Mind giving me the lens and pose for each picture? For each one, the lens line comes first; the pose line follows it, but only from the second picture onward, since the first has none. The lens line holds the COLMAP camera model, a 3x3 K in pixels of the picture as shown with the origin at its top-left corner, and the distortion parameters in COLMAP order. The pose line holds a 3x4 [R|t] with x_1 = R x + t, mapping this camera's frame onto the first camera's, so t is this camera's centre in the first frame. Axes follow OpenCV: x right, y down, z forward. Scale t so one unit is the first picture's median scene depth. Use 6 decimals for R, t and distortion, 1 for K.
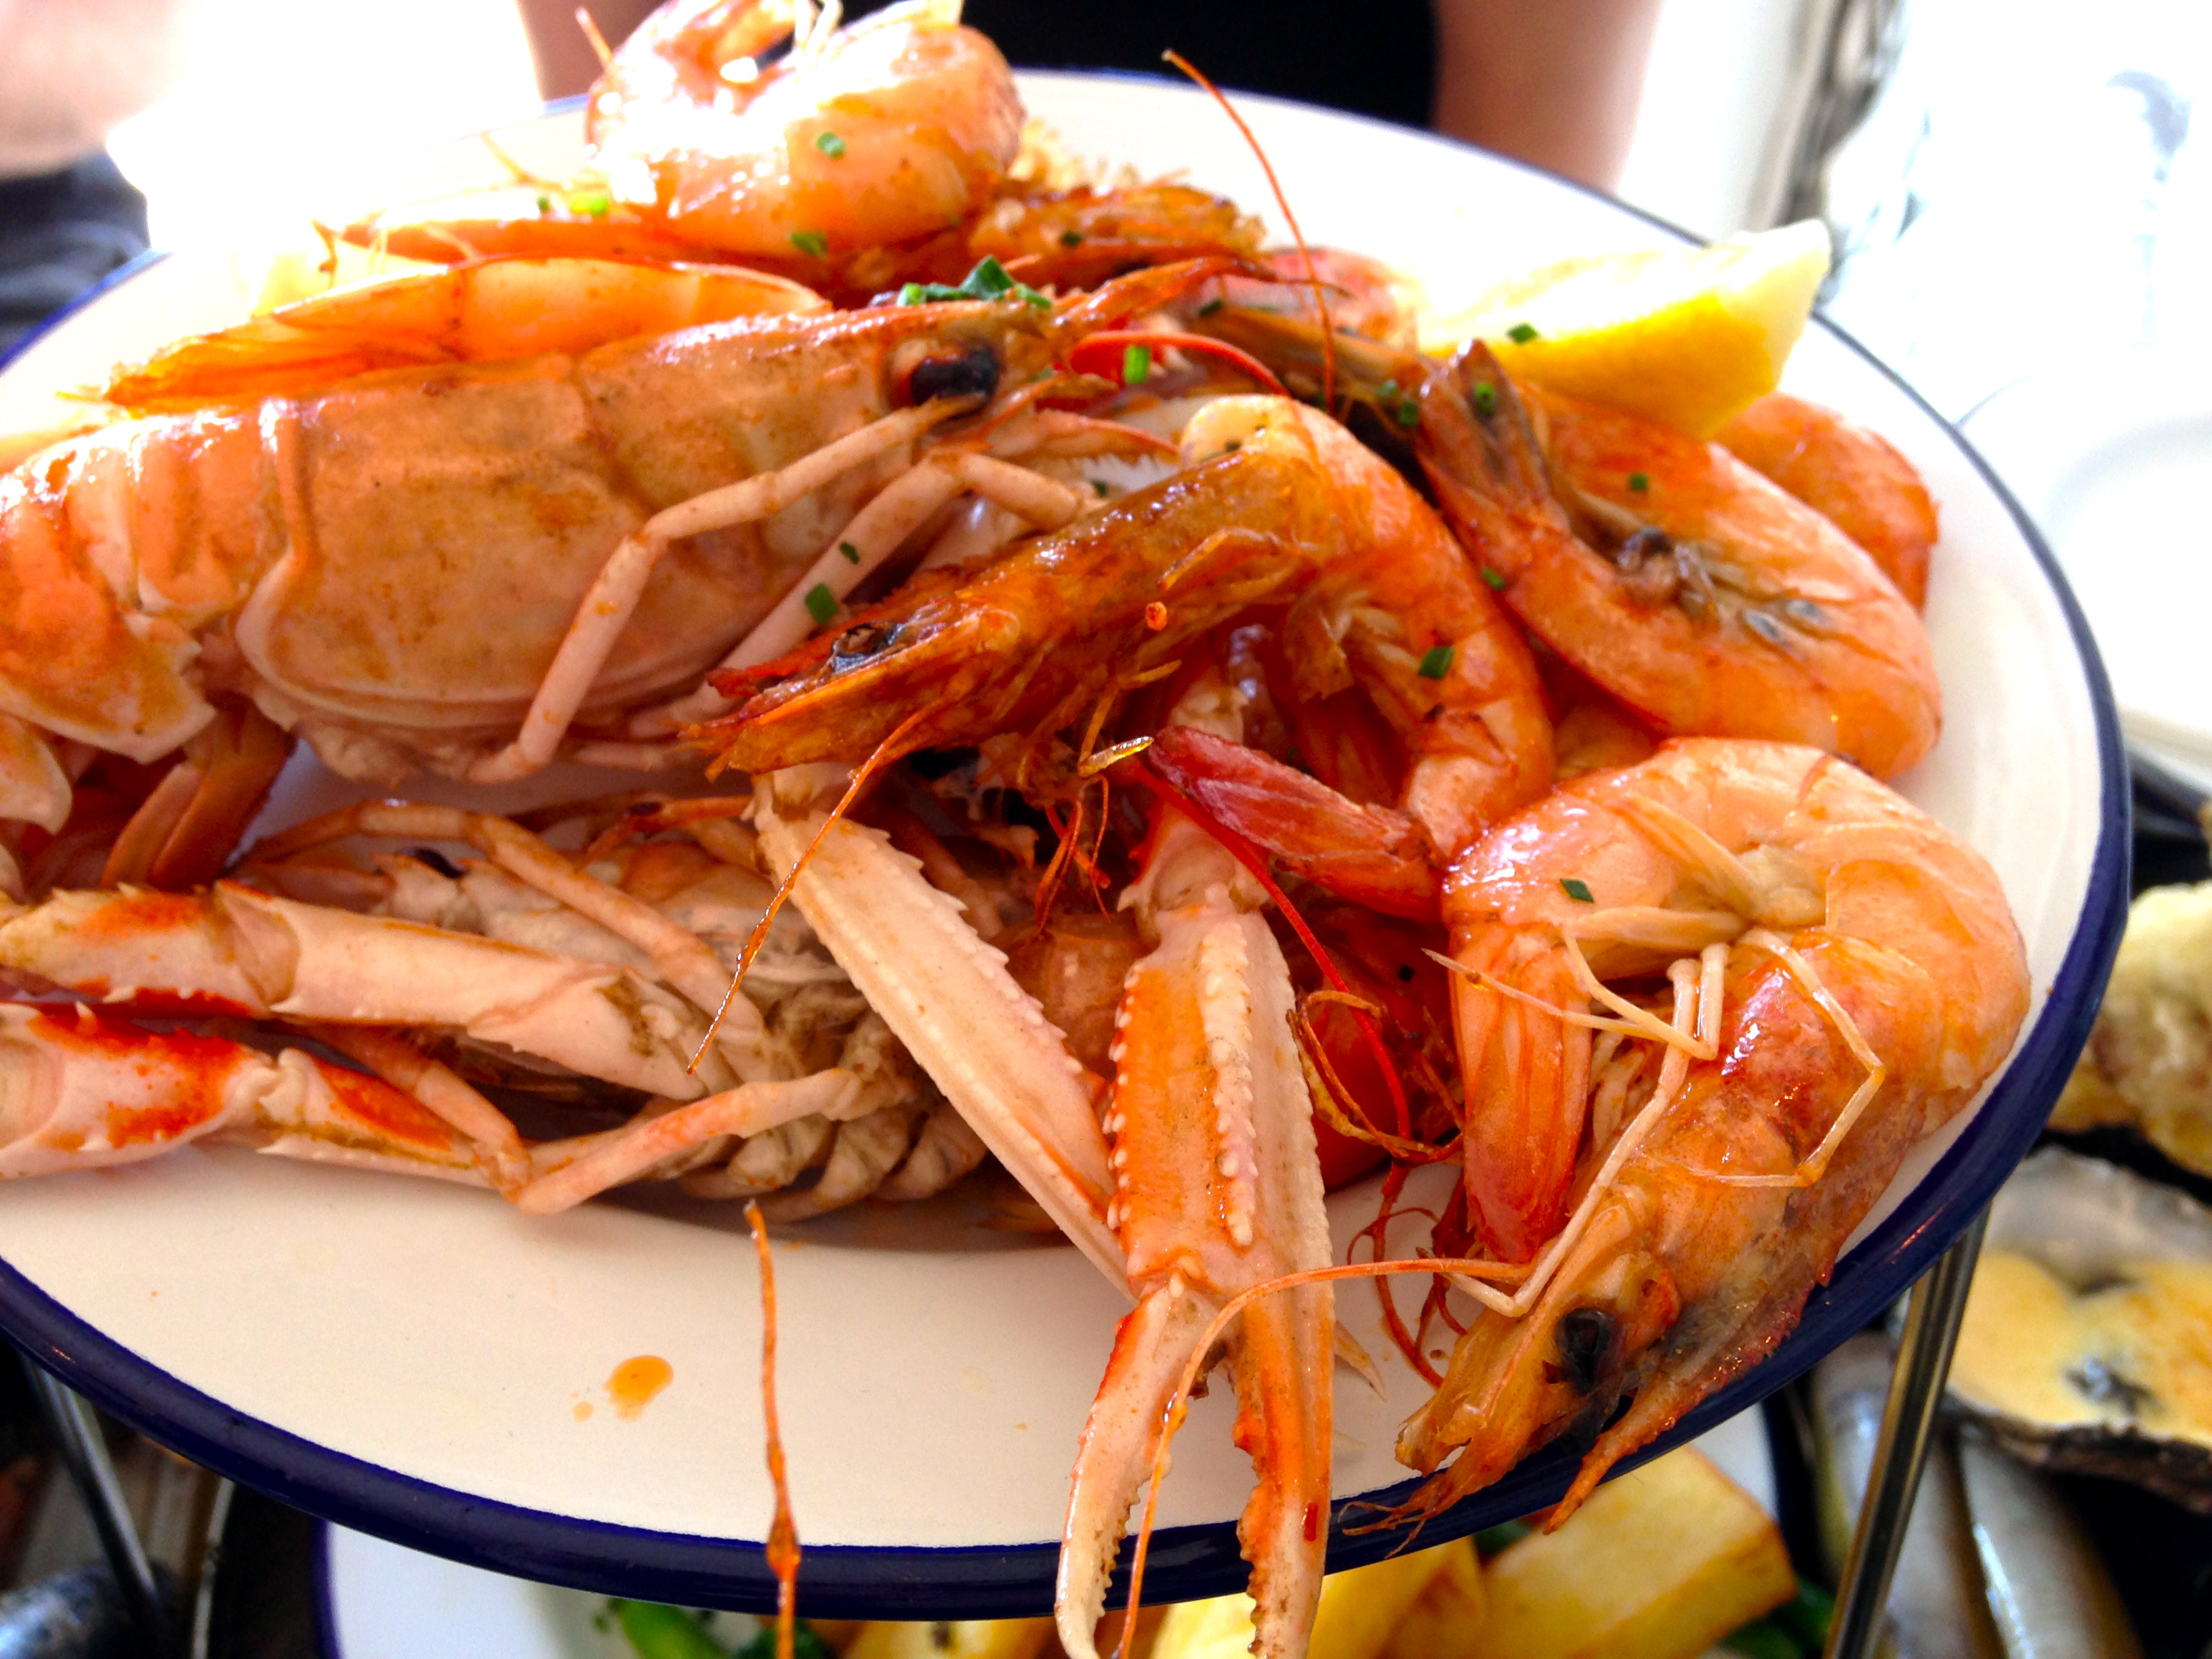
lens RADIAL K [[2114.3, 0, 1106.0], [0, 2114.3, 829.5], [0, 0, 1]] dist [0.077572, -0.001937]
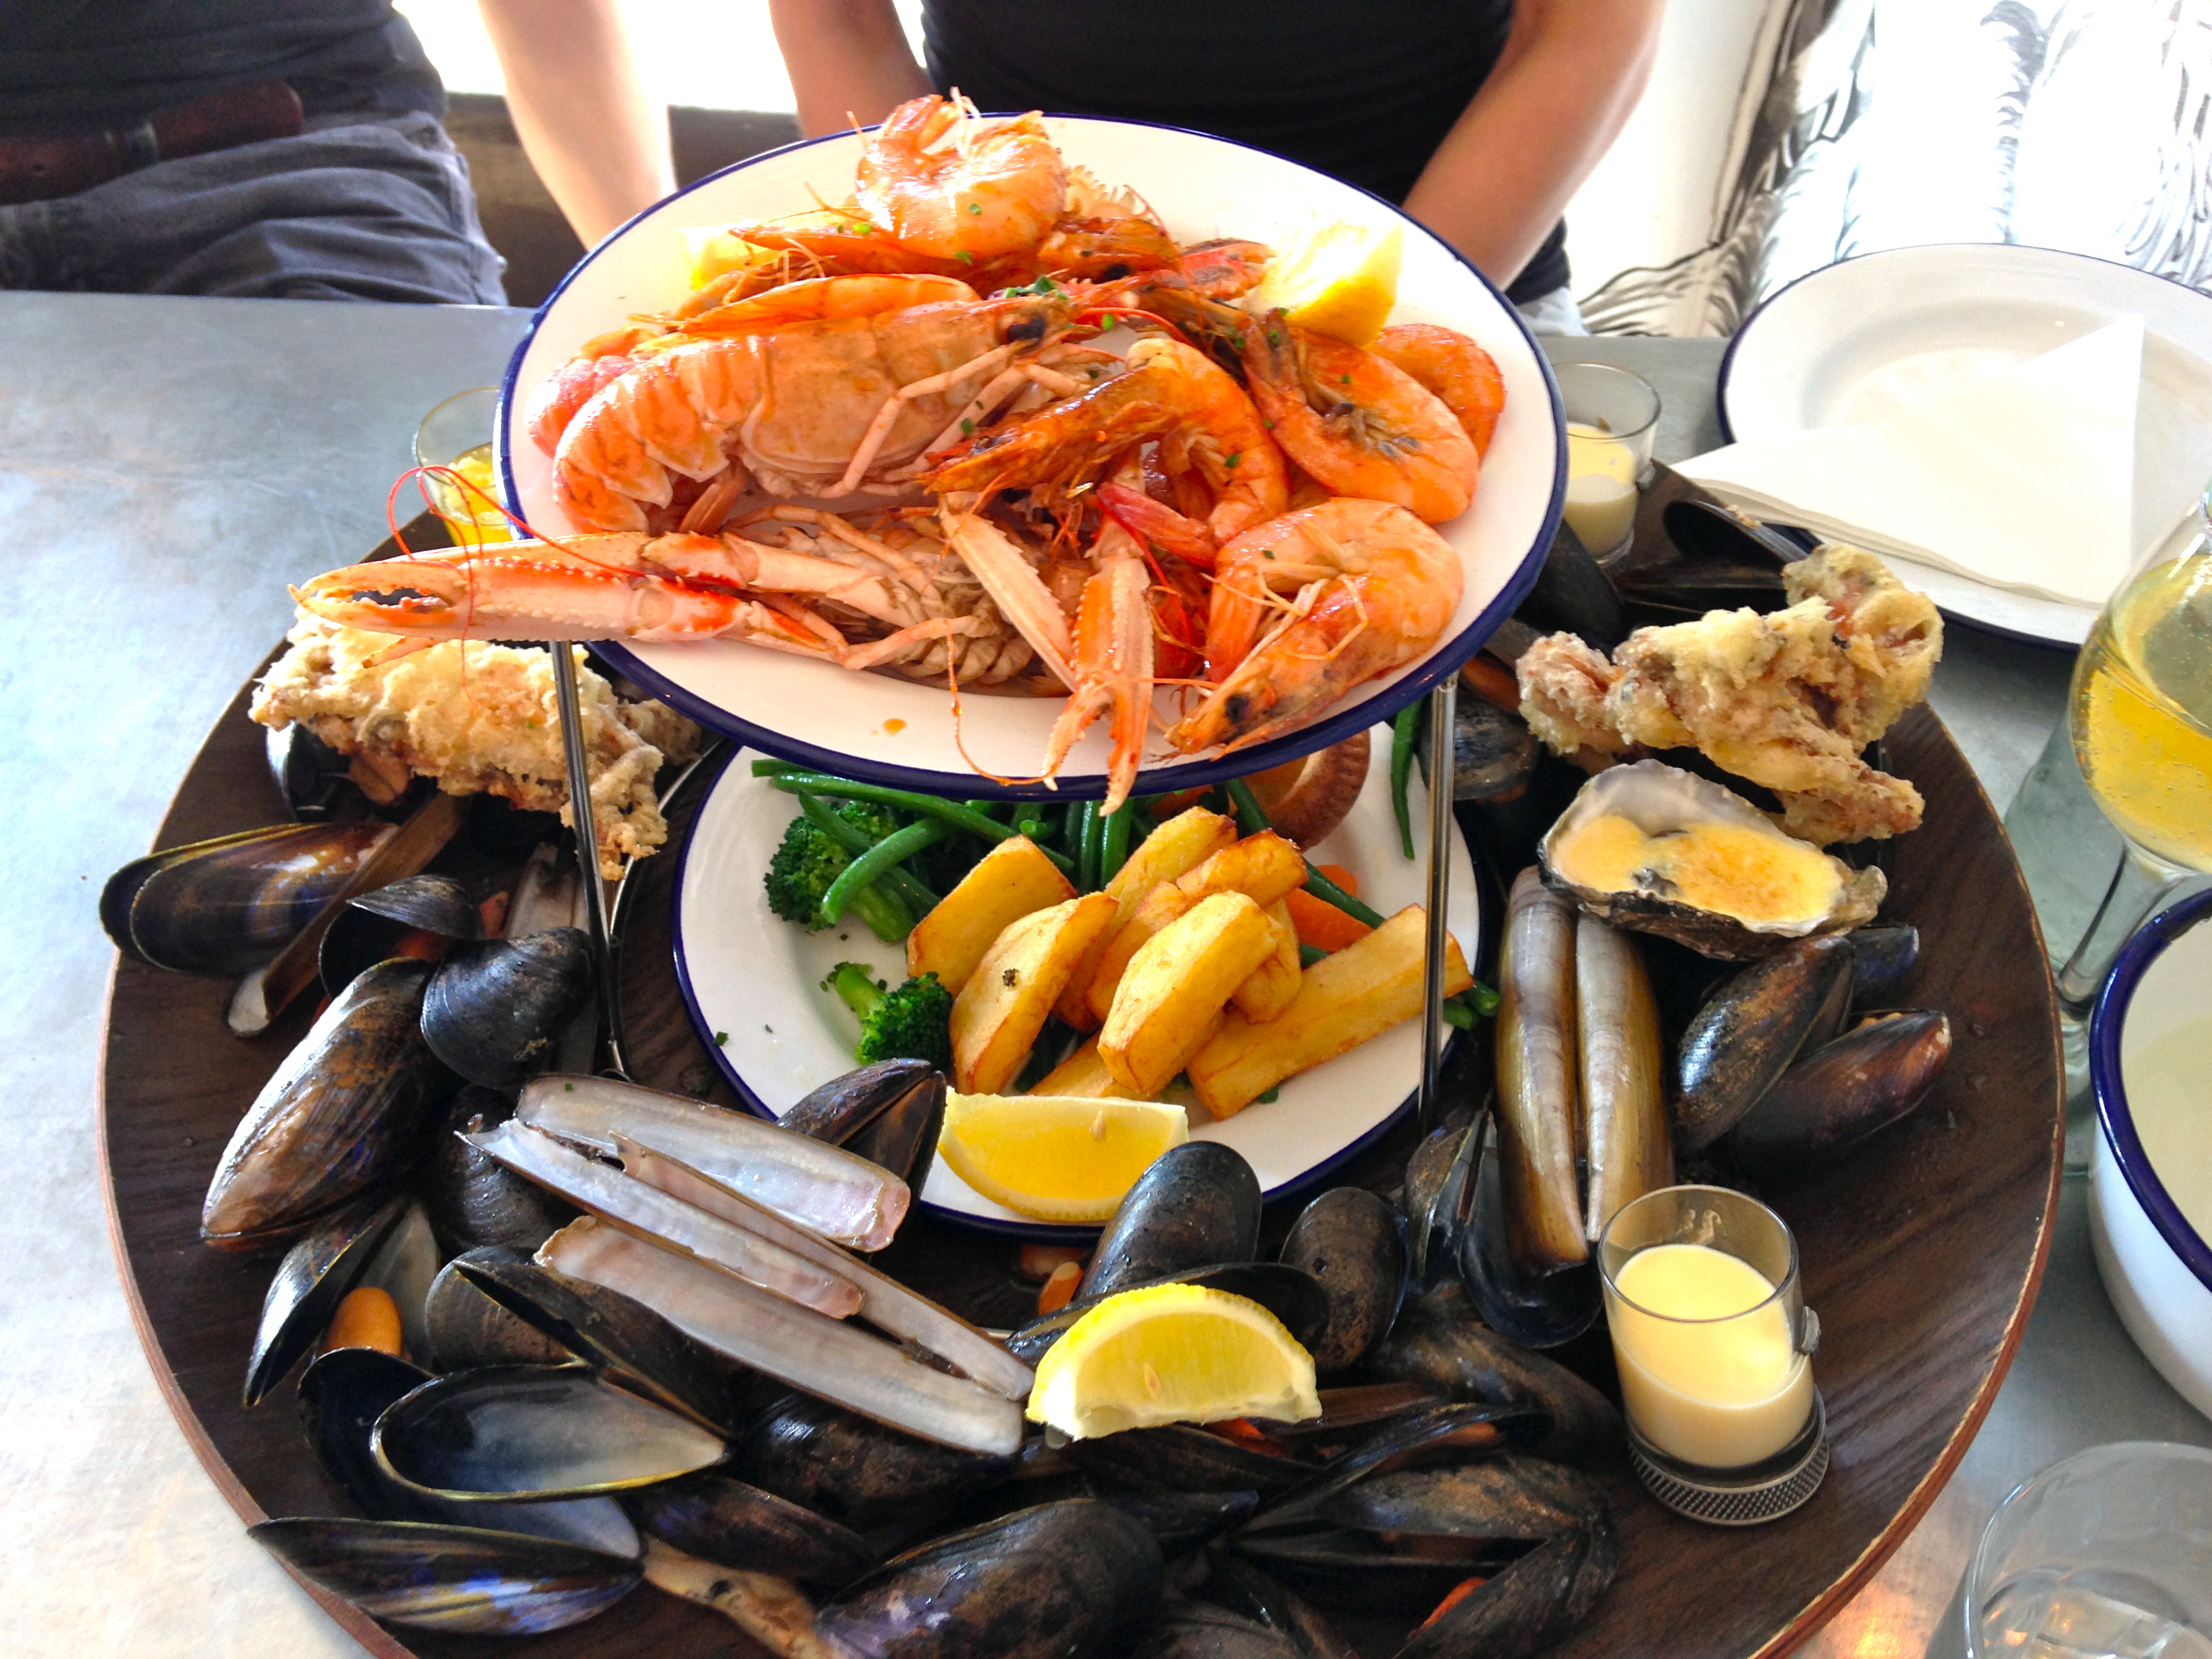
lens RADIAL K [[1977.6, 0, 1106.0], [0, 1977.6, 829.5], [0, 0, 1]] dist [0.162651, 0.000207]
pose [[0.998317, 0.039016, -0.042911, 0.141572], [-0.034700, 0.994671, 0.097089, 0.127001], [0.046470, -0.095436, 0.994350, -1.324233]]
